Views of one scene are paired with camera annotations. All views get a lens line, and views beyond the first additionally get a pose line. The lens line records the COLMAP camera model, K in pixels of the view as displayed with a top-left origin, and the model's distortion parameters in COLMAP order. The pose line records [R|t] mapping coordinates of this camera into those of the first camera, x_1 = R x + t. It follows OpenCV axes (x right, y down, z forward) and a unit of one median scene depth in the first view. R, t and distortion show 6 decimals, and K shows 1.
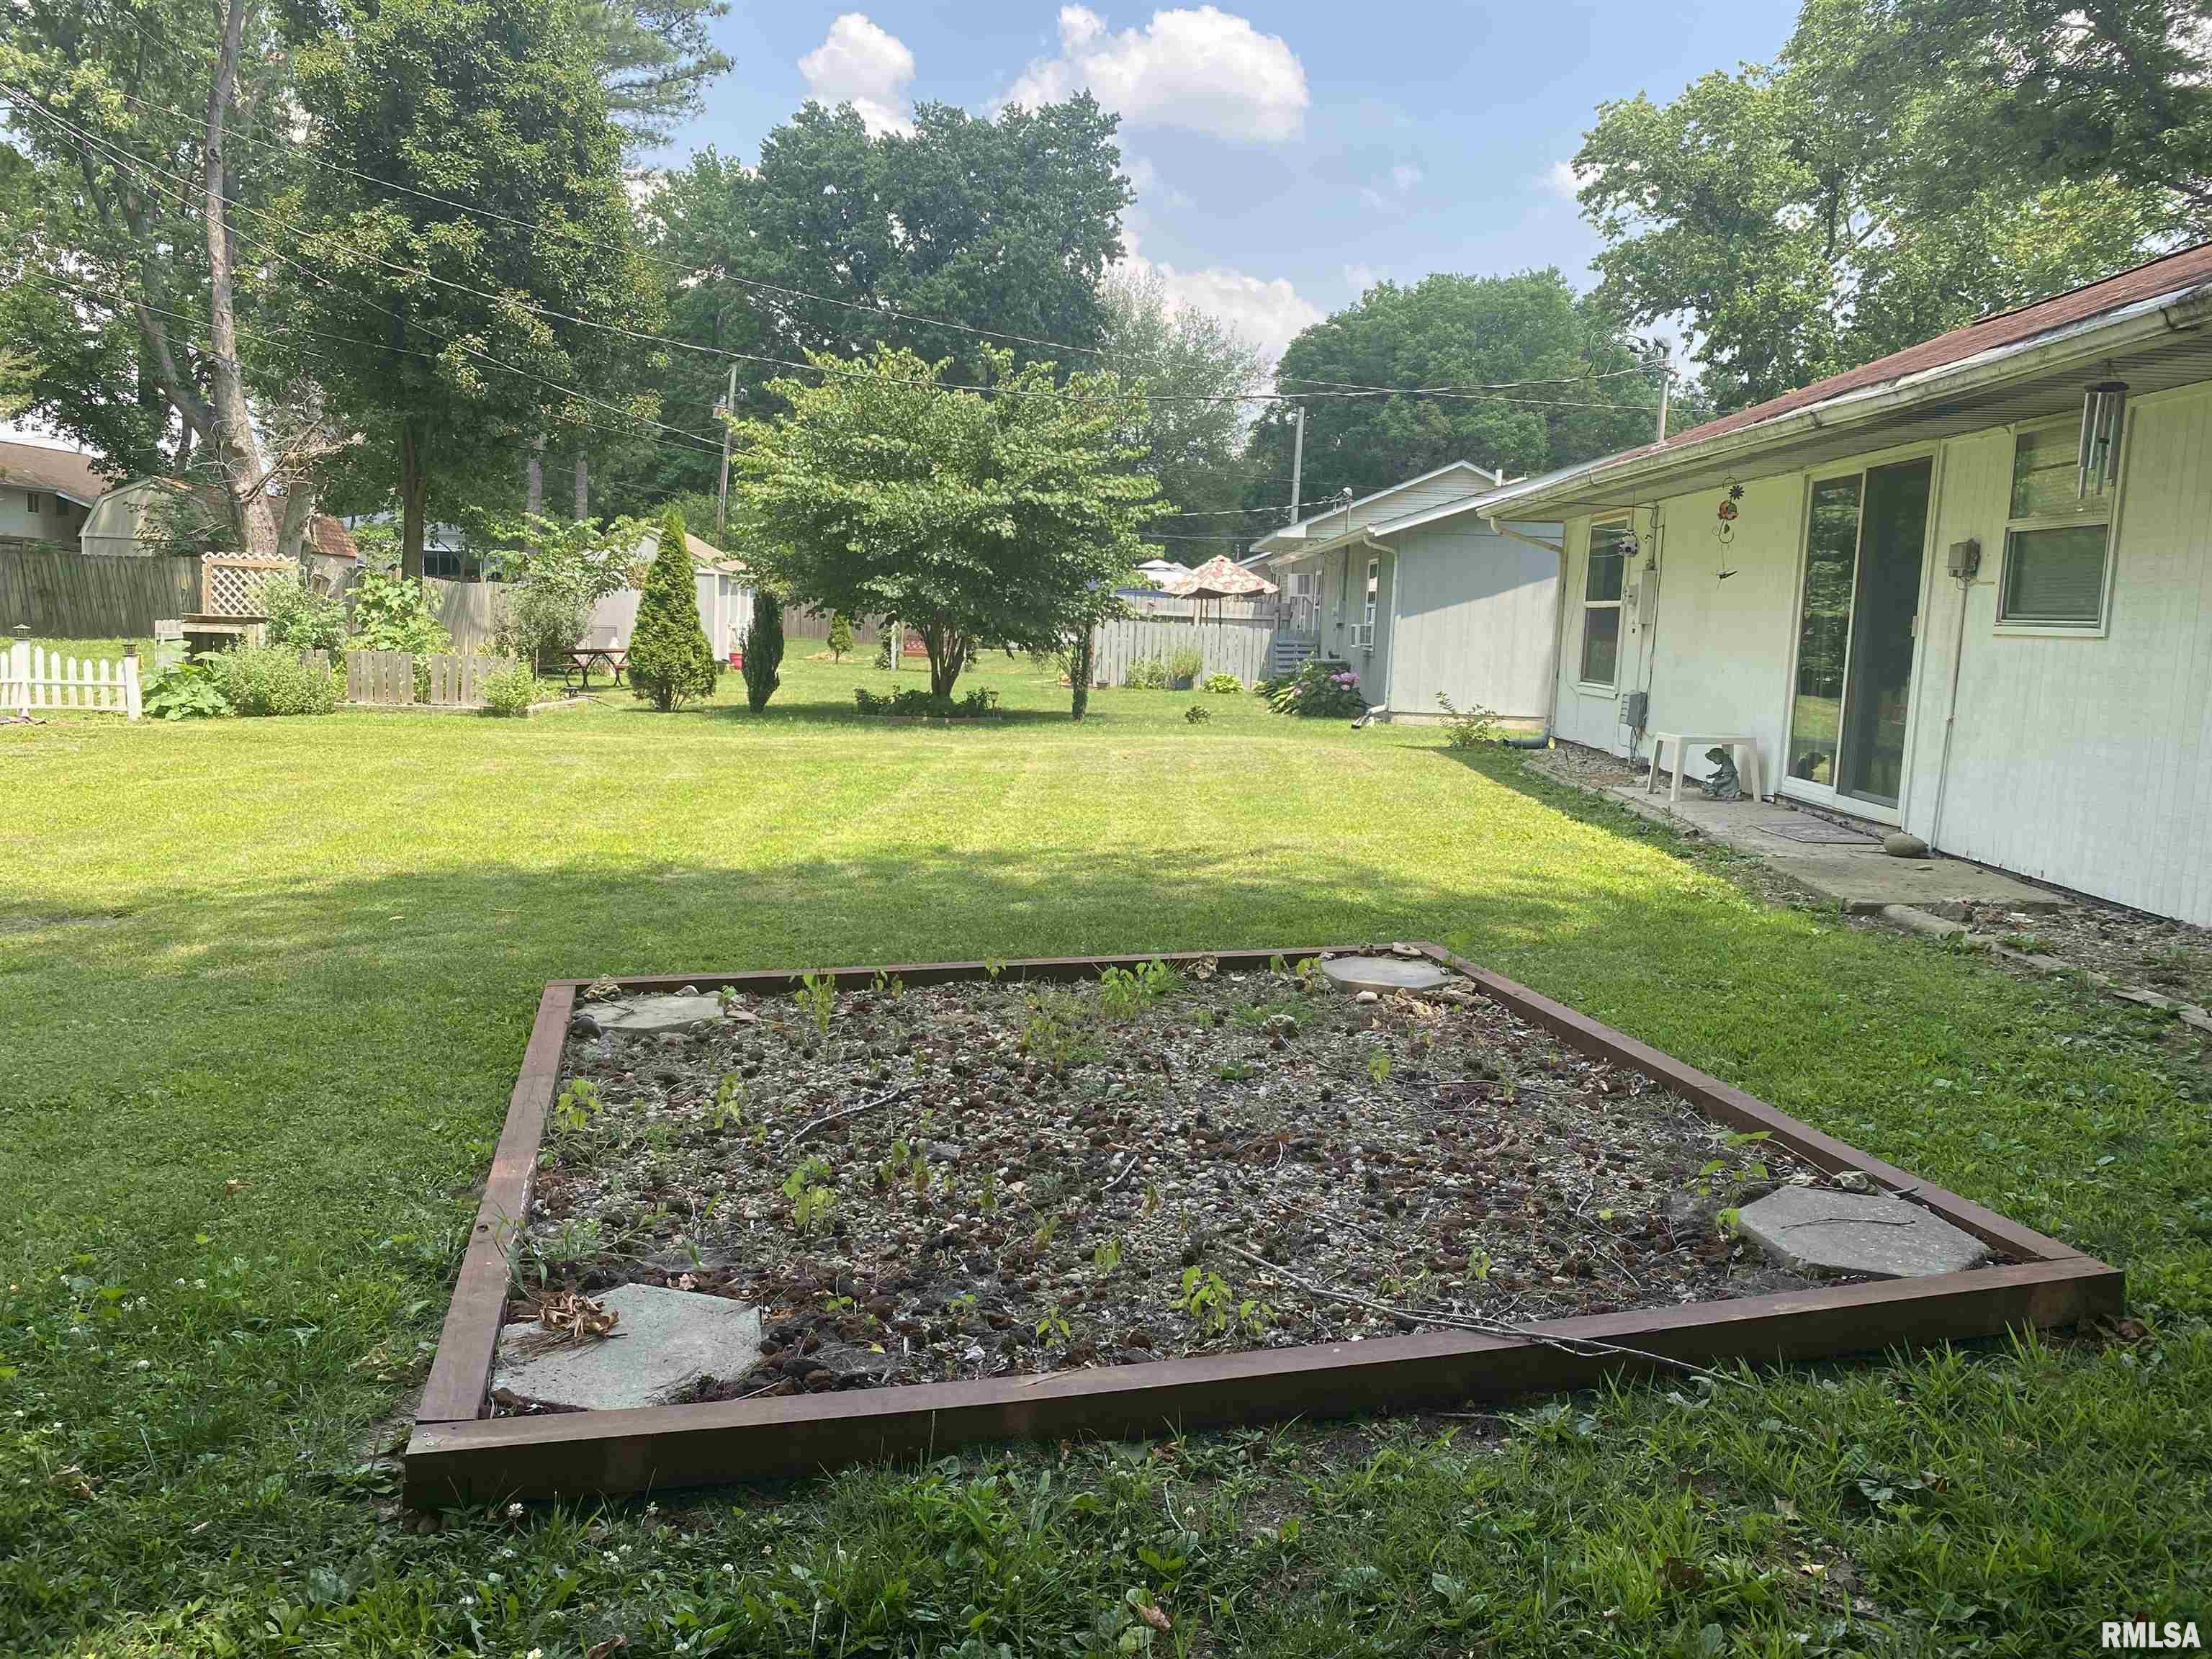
lens RADIAL K [[1663.4, 0, 1114.6], [0, 1663.4, 764.4], [0, 0, 1]] dist [0.074097, -0.128473]
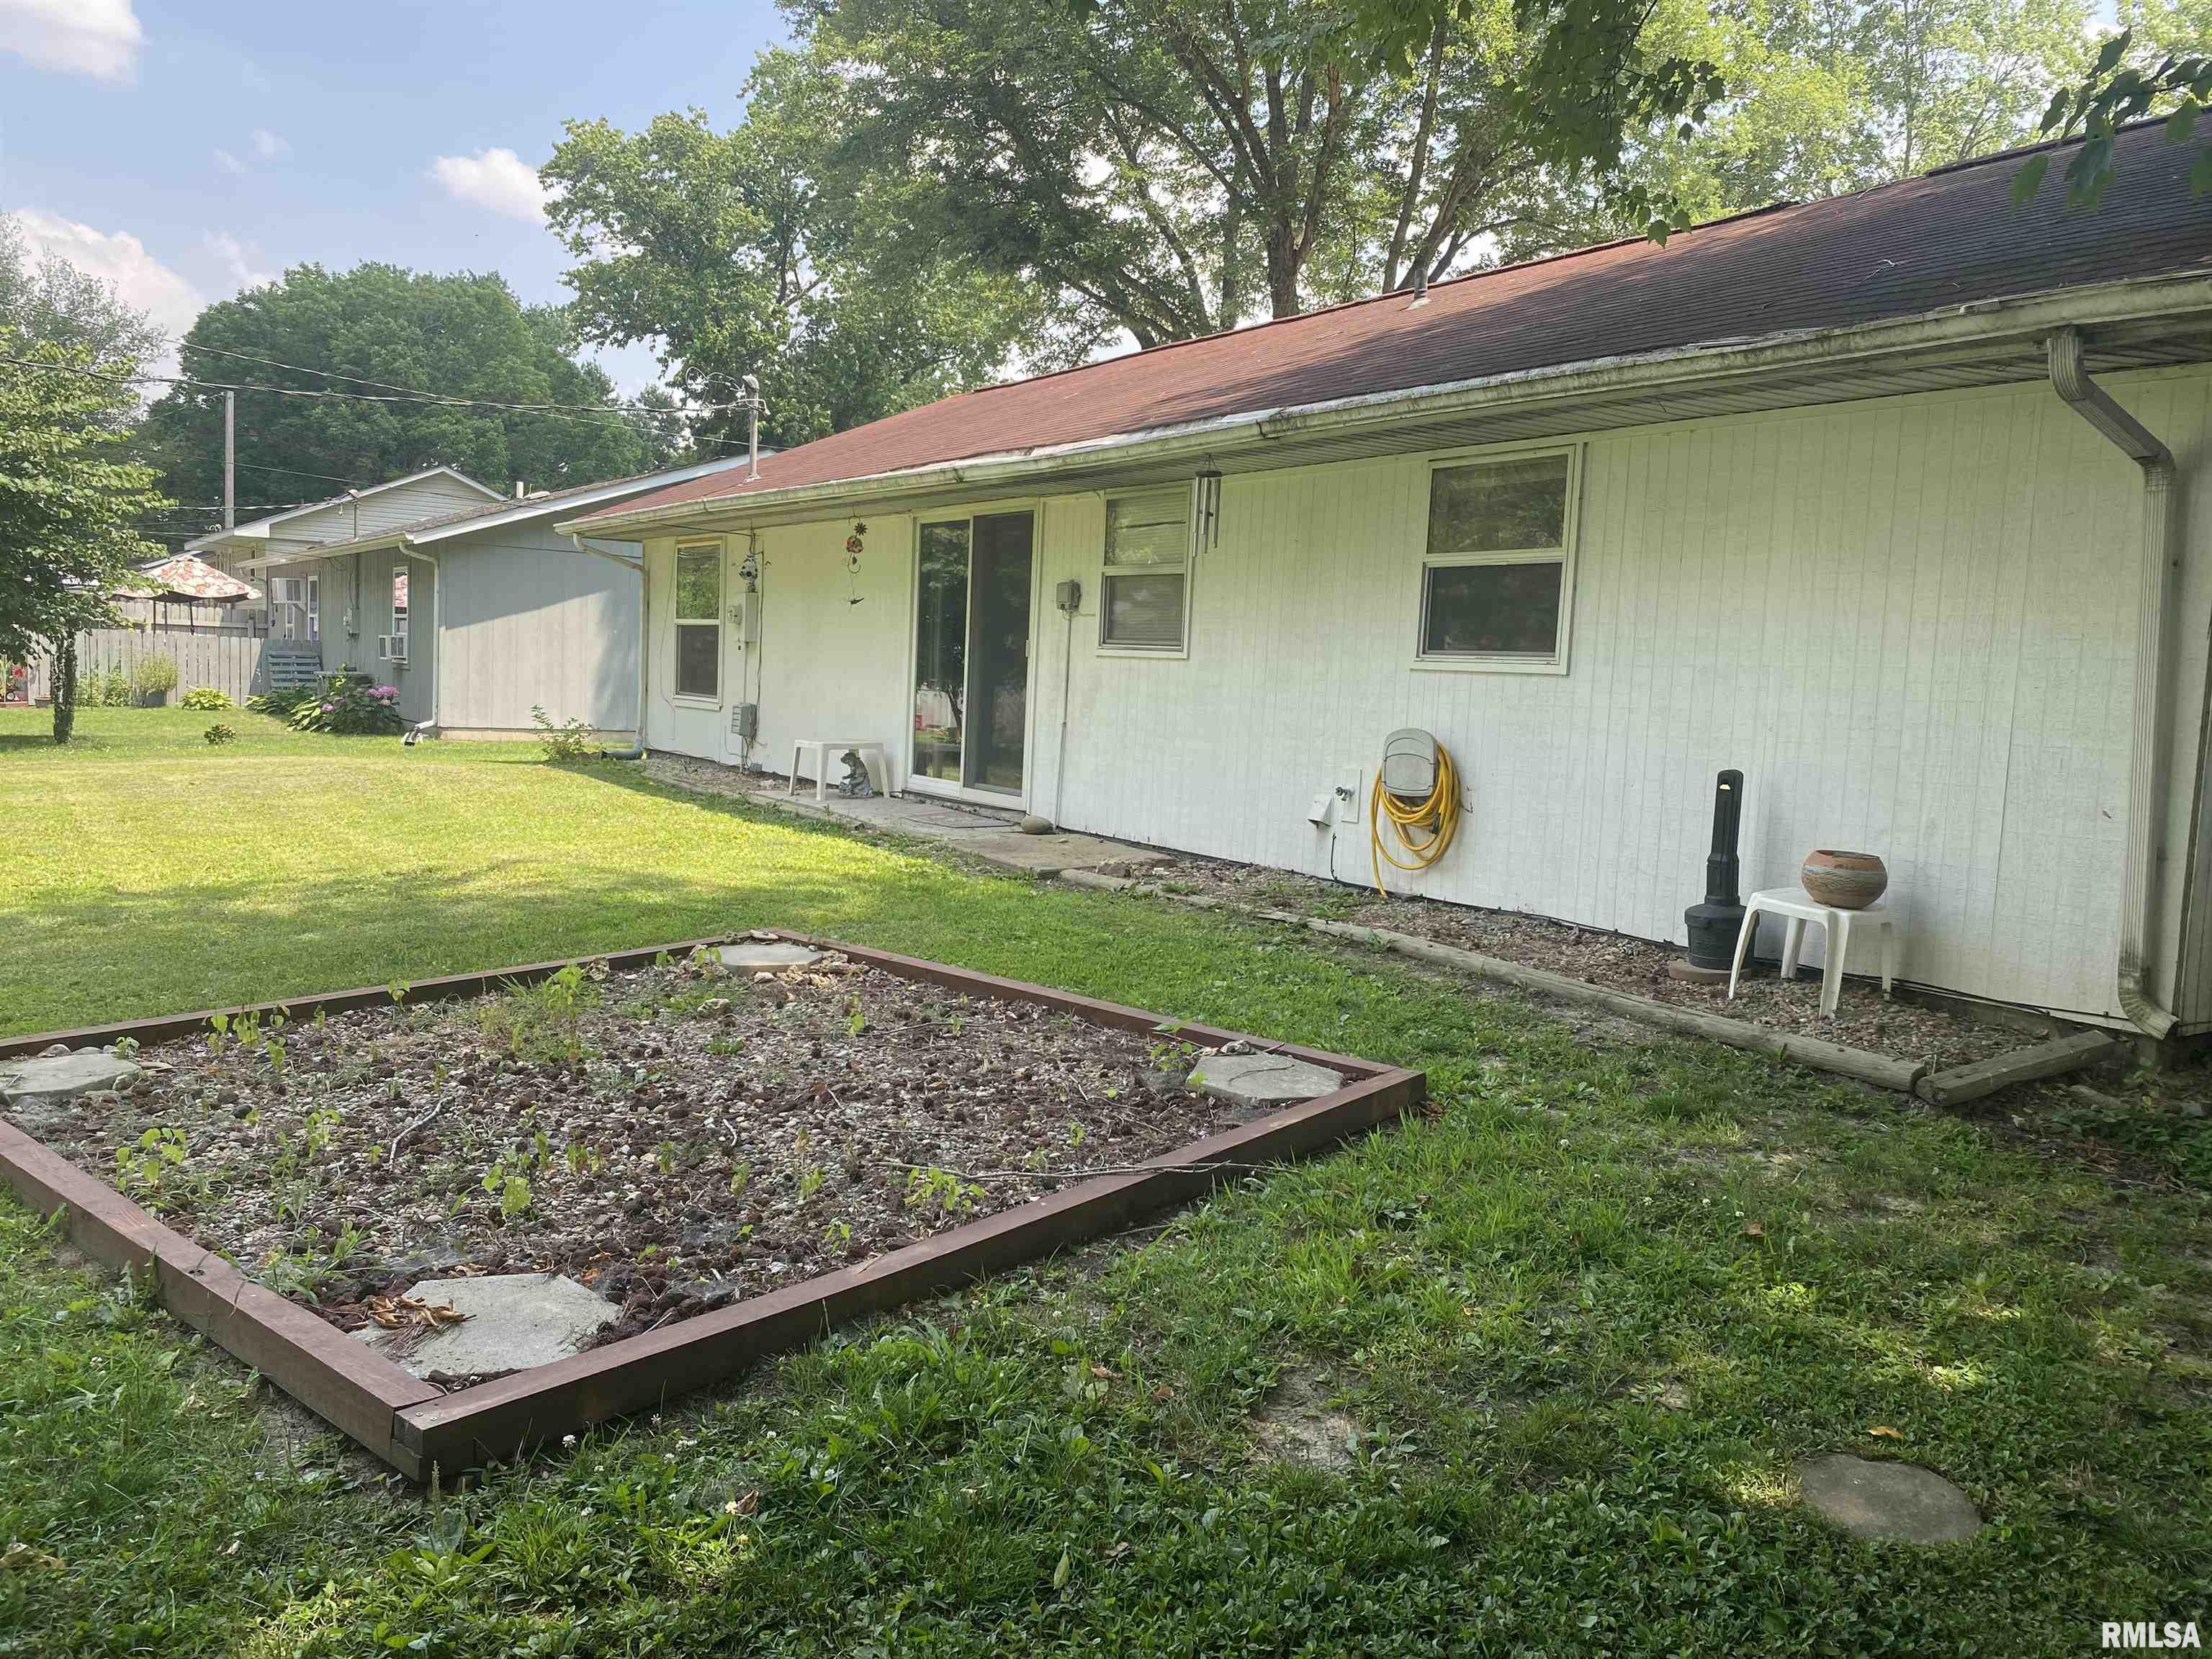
lens RADIAL K [[1663.4, 0, 1114.6], [0, 1663.4, 764.4], [0, 0, 1]] dist [0.074097, -0.128473]
pose [[0.817112, -0.033698, 0.575493, -0.154344], [0.037774, 0.999274, 0.004879, -0.000218], [-0.575240, 0.017752, 0.817792, -0.031006]]
